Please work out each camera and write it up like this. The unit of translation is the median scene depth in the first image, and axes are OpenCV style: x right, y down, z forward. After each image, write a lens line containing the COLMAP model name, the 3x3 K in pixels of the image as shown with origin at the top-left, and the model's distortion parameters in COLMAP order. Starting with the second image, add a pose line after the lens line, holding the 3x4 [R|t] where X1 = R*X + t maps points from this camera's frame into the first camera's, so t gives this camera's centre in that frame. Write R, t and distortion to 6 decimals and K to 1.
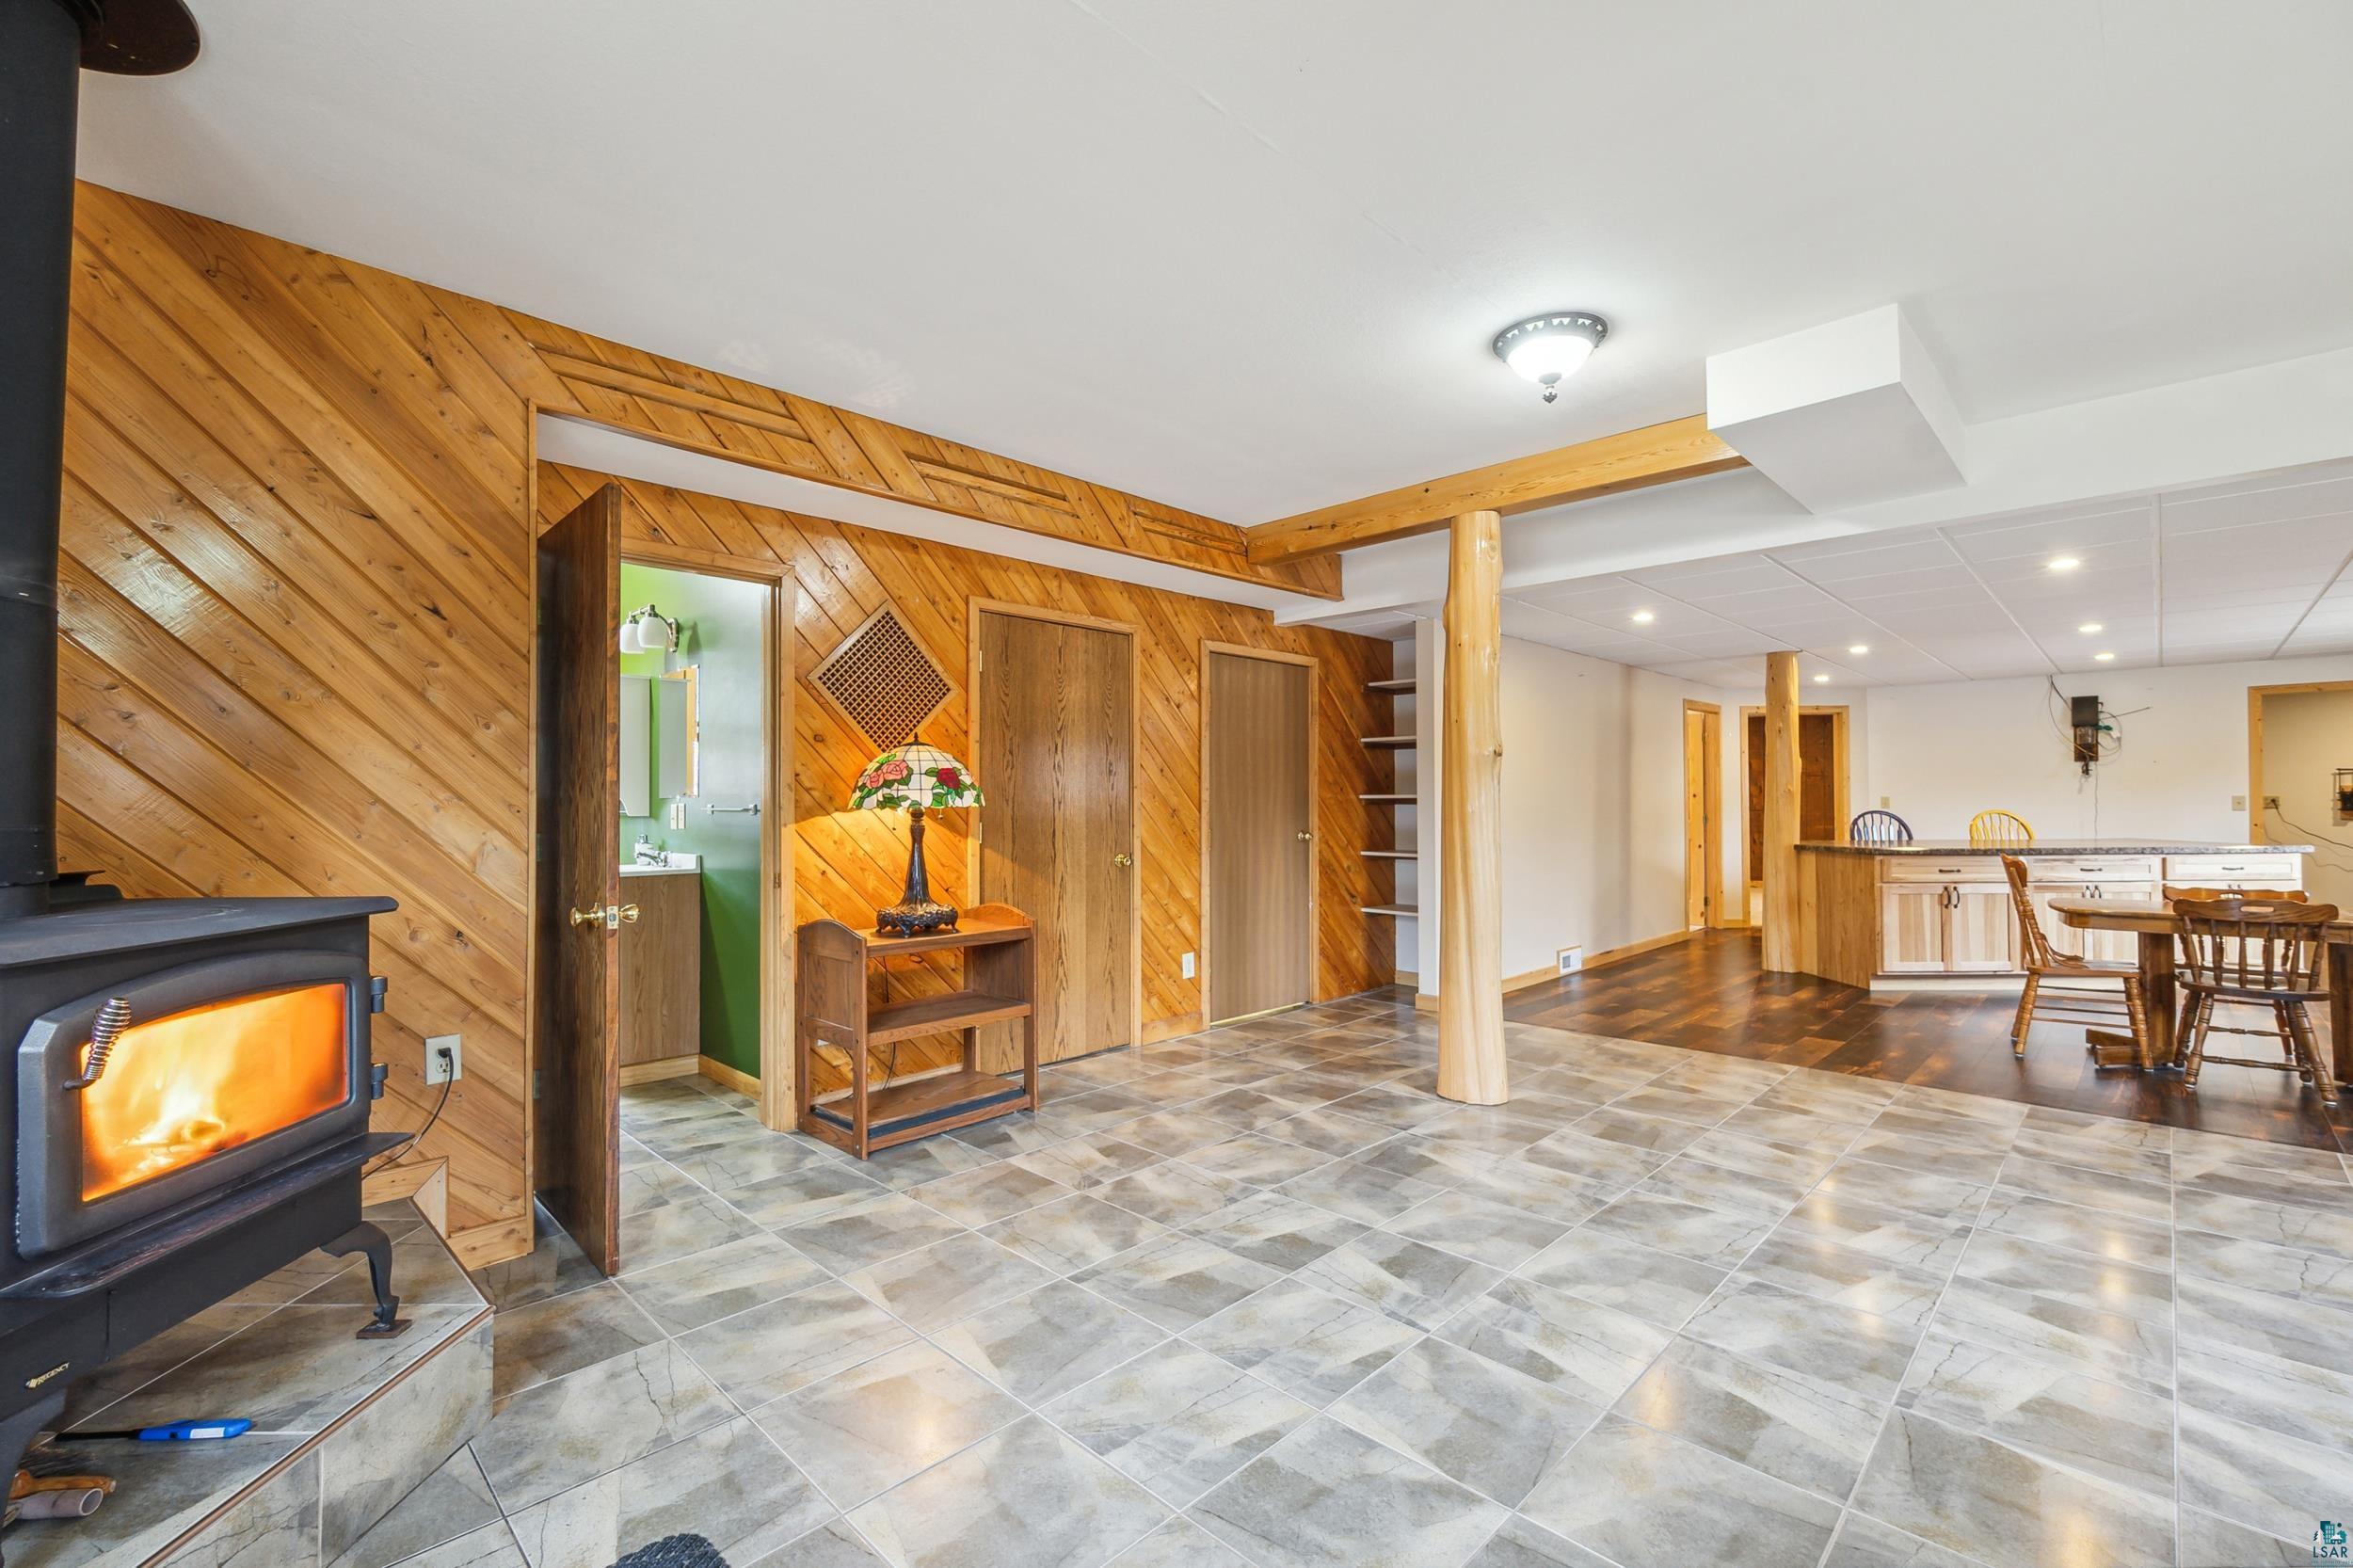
lens RADIAL K [[1025.2, 0, 1142.9], [0, 1025.2, 790.2], [0, 0, 1]] dist [-0.003454, -0.000113]
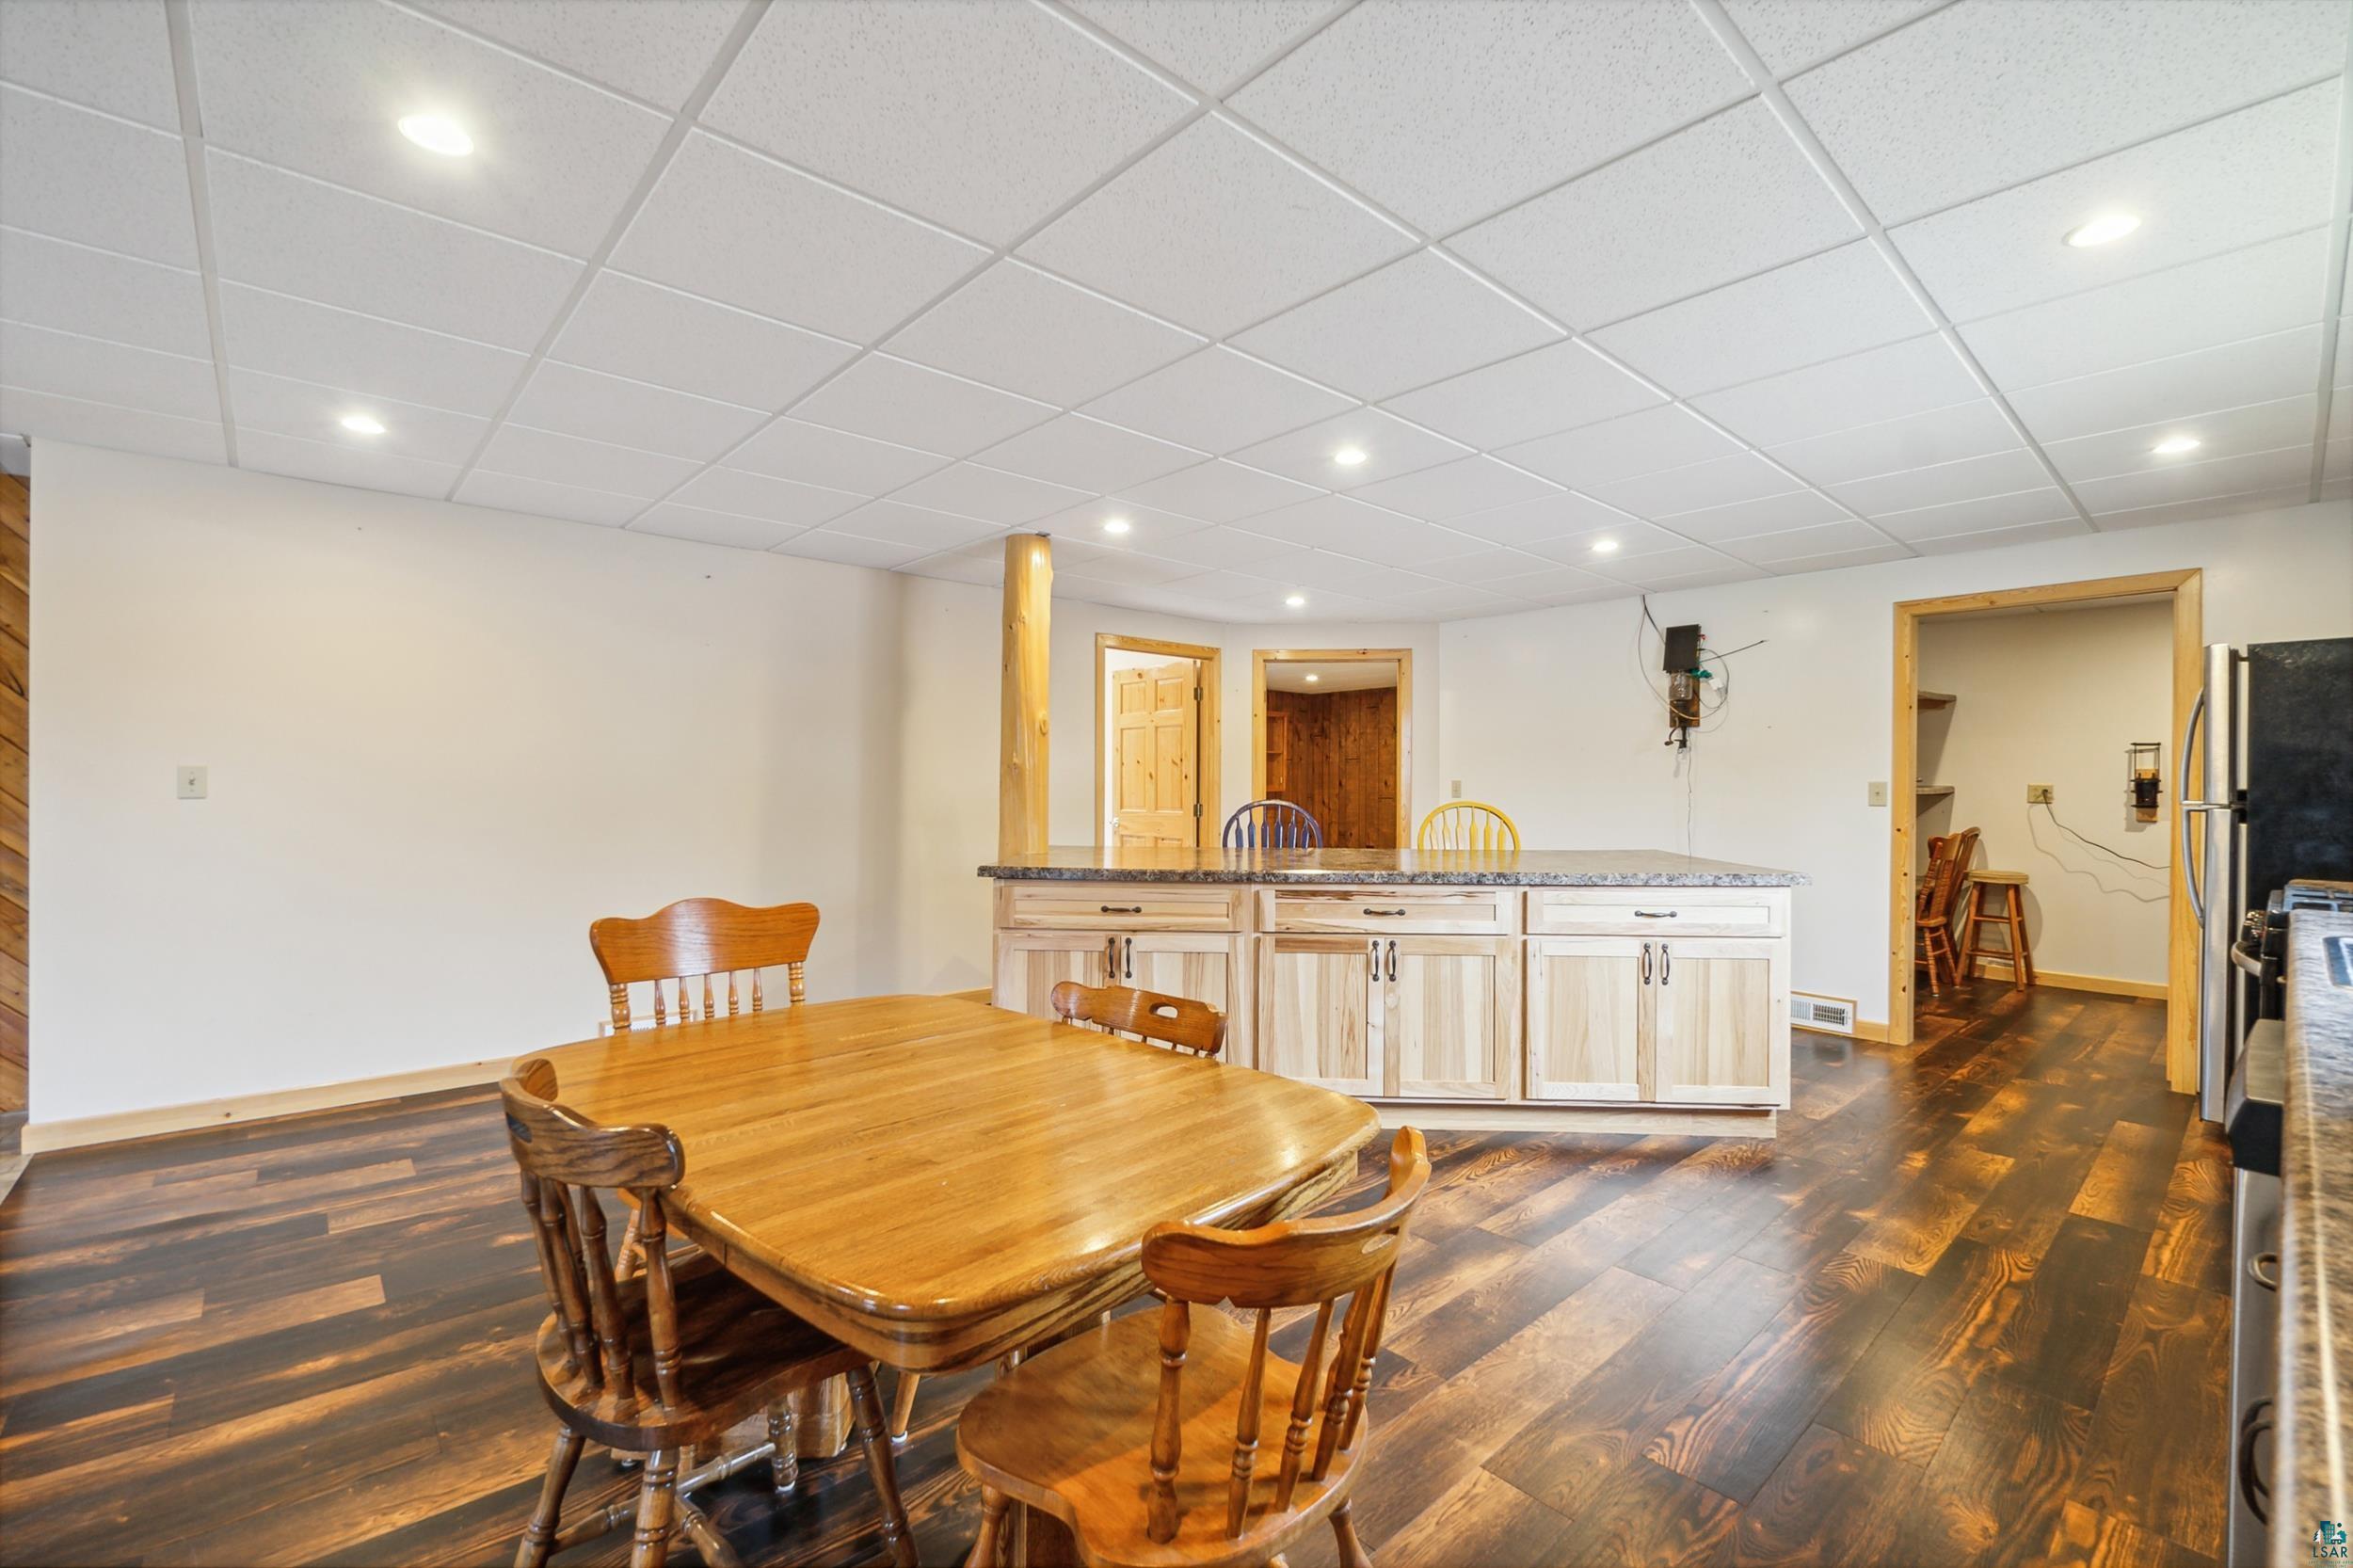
lens RADIAL K [[1025.2, 0, 1174.9], [0, 1025.2, 785.8], [0, 0, 1]] dist [-0.003454, -0.000113]
pose [[0.998360, 0.011135, -0.056156, 0.869119], [-0.010365, 0.999848, 0.013989, 0.004079], [0.056304, -0.013384, 0.998324, 0.460717]]
